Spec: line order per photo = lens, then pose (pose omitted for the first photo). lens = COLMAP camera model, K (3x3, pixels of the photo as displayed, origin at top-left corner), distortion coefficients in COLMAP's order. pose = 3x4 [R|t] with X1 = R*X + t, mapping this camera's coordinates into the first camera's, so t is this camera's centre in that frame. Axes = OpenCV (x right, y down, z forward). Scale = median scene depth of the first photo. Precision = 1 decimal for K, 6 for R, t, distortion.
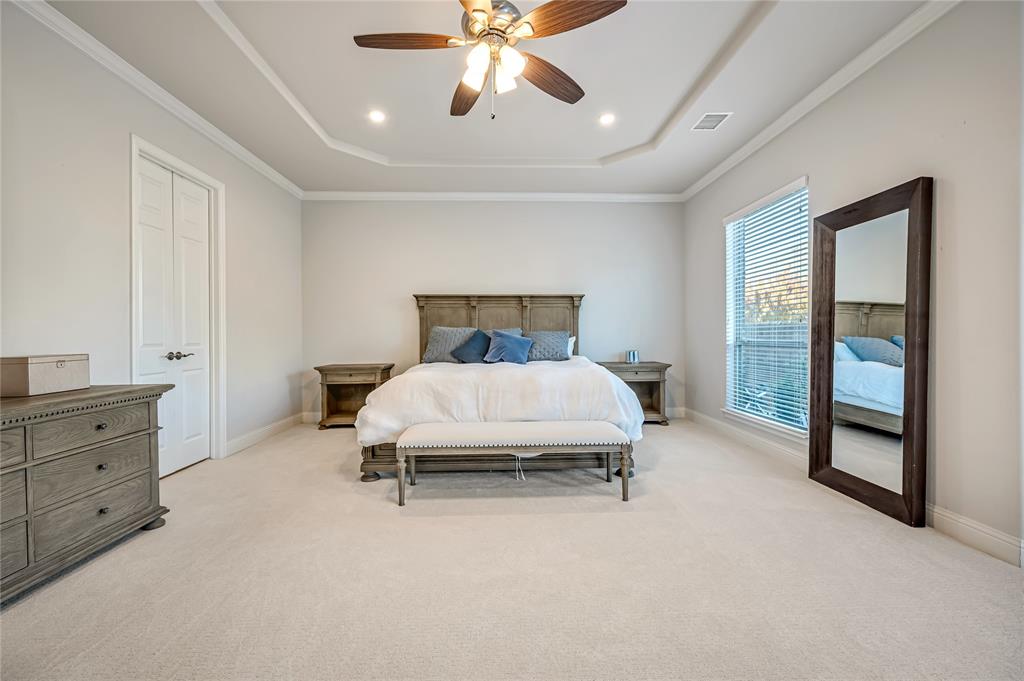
lens RADIAL K [[414.5, 0, 512.0], [0, 414.5, 340.5], [0, 0, 1]] dist [0.008935, 0.000160]
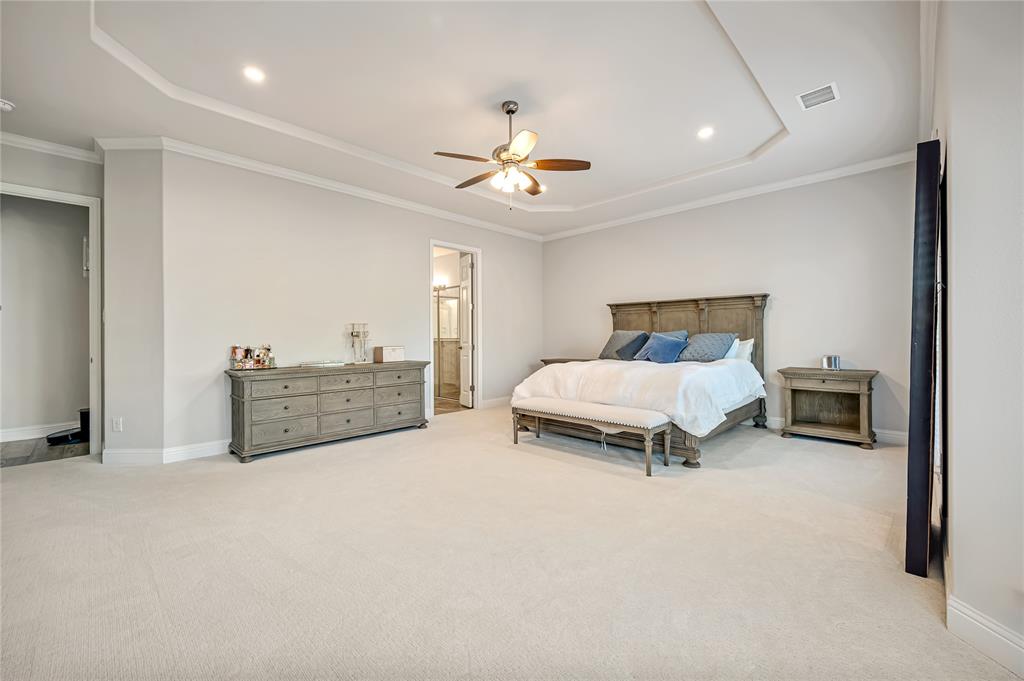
lens RADIAL K [[410.1, 0, 511.1], [0, 410.1, 350.2], [0, 0, 1]] dist [0.001103, 0.000078]
pose [[0.692230, 0.023004, -0.721310, 0.535567], [-0.007917, 0.999674, 0.024284, -0.001773], [0.721633, -0.011099, 0.692187, -0.064684]]
